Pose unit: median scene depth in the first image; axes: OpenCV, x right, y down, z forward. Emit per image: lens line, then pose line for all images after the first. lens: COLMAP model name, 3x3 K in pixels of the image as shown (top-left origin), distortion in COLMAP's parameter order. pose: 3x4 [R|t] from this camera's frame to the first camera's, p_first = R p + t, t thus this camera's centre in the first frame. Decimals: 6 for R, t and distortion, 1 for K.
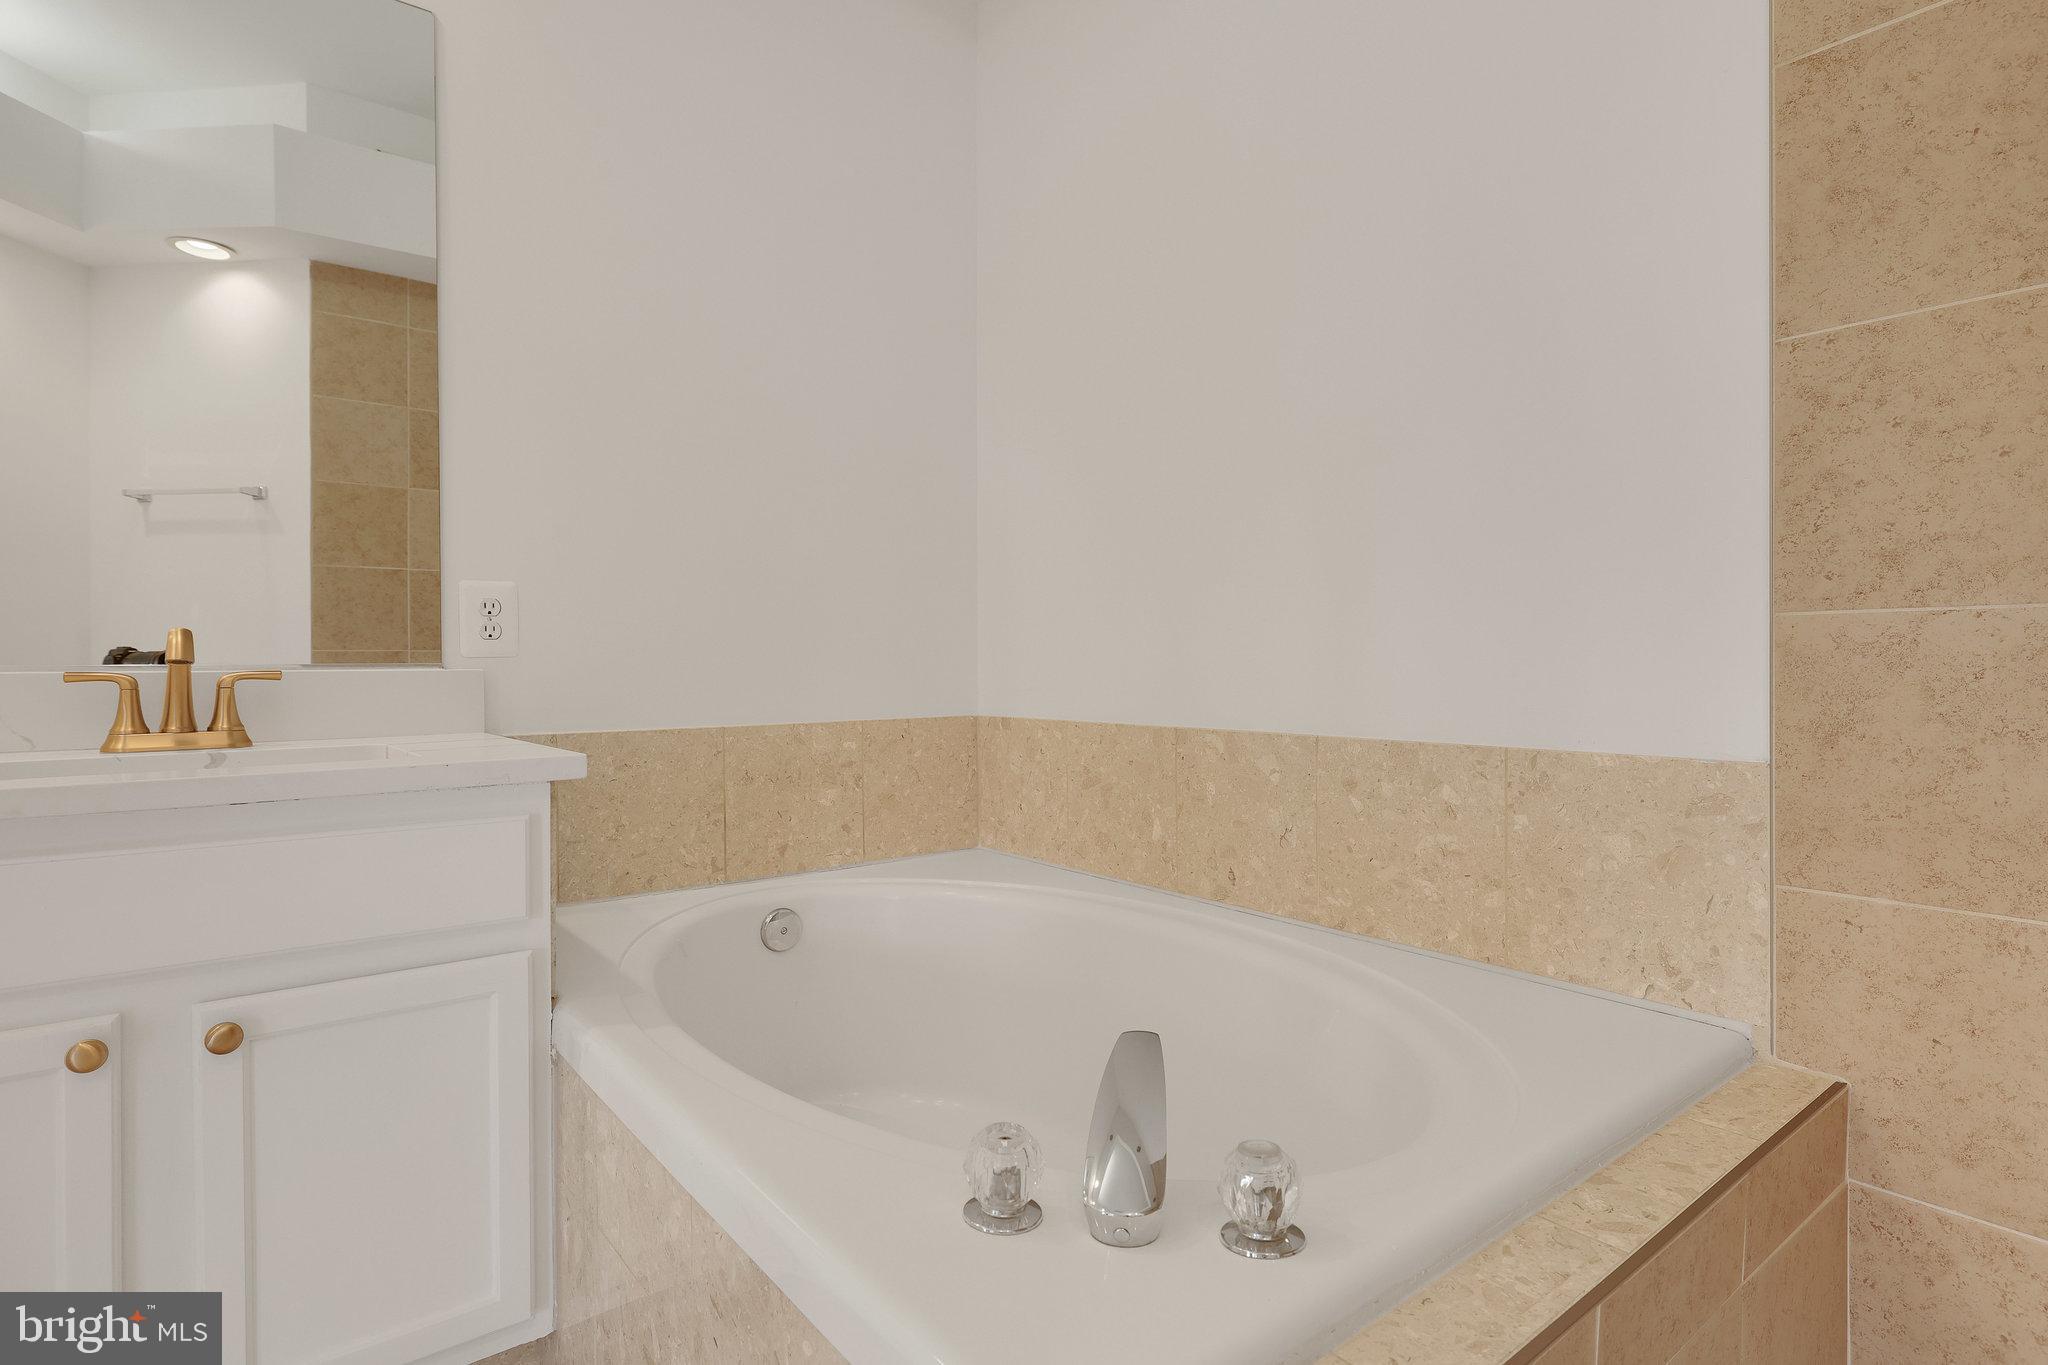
lens RADIAL K [[1051.0, 0, 1019.6], [0, 1051.0, 667.8], [0, 0, 1]] dist [0.000666, 0.000913]
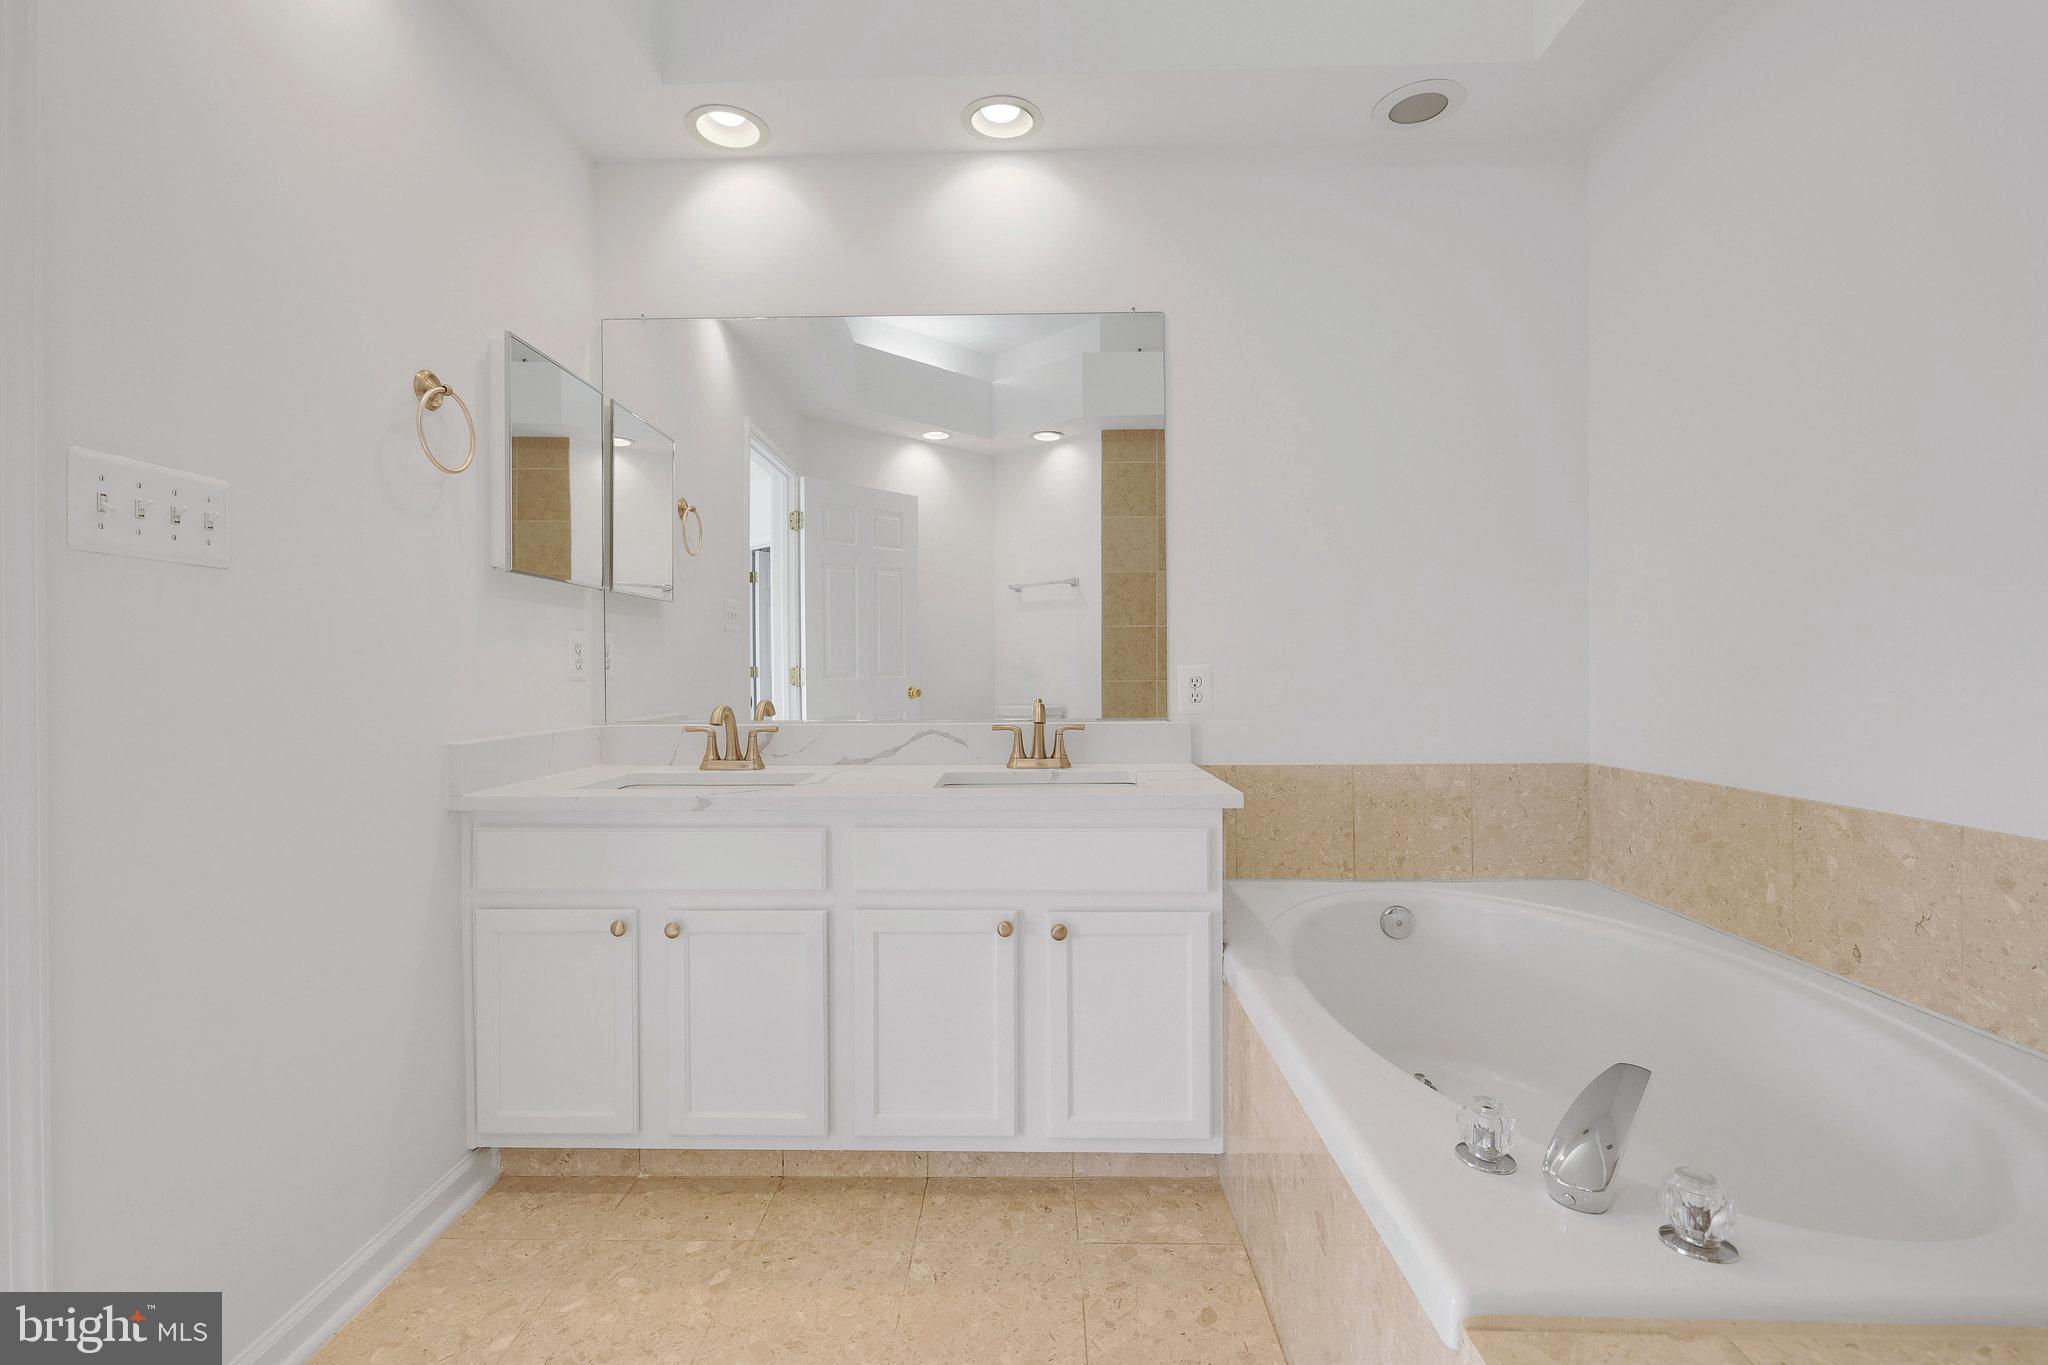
lens RADIAL K [[869.0, 0, 1020.6], [0, 869.0, 676.8], [0, 0, 1]] dist [-0.000291, 0.000075]
pose [[0.772520, 0.003612, -0.634980, 0.102617], [-0.001055, 0.999990, 0.004405, -0.064534], [0.634989, -0.002733, 0.772516, -0.141655]]
